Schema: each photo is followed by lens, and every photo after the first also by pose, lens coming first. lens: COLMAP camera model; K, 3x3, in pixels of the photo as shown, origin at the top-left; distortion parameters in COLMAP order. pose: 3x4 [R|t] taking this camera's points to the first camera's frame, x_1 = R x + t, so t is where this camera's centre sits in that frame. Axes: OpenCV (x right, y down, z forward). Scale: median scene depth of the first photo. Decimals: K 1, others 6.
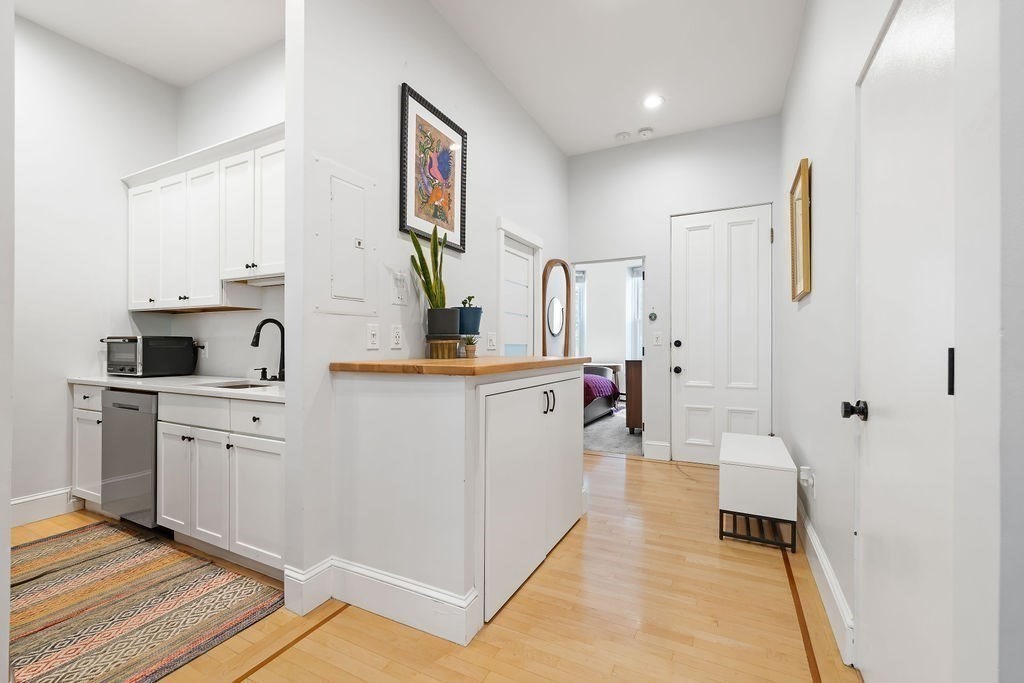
lens RADIAL K [[437.7, 0, 515.9], [0, 437.7, 344.2], [0, 0, 1]] dist [-0.002680, 0.000296]
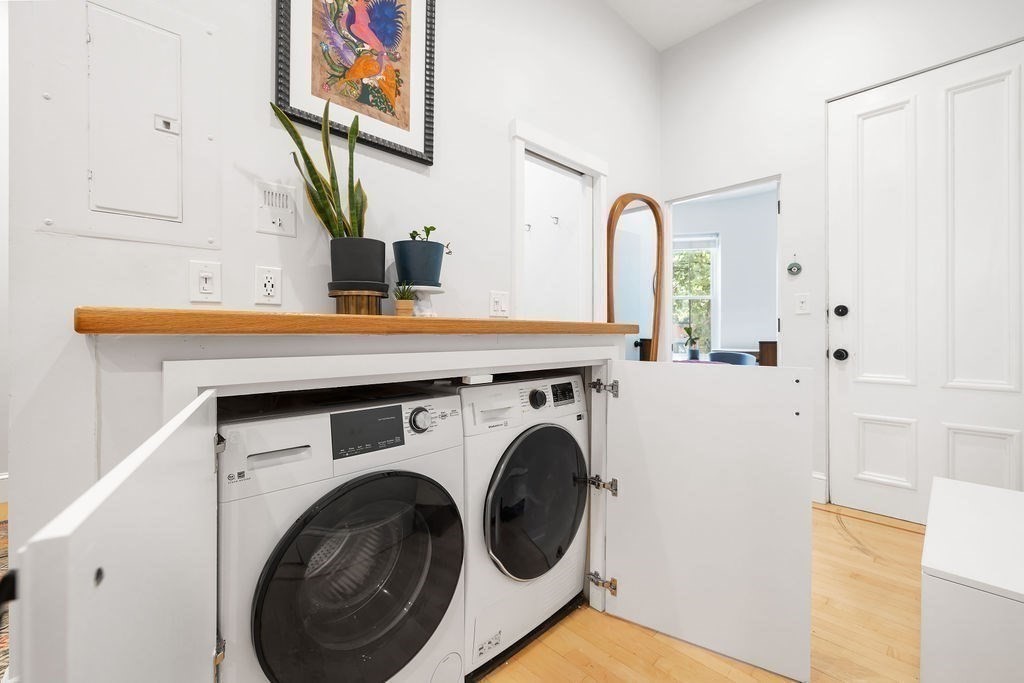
lens RADIAL K [[437.7, 0, 510.0], [0, 437.7, 330.2], [0, 0, 1]] dist [-0.002680, 0.000296]
pose [[0.944436, -0.001437, -0.328692, 0.218287], [0.000926, 0.999998, -0.001709, 0.041591], [0.328694, 0.001310, 0.944436, 0.449374]]
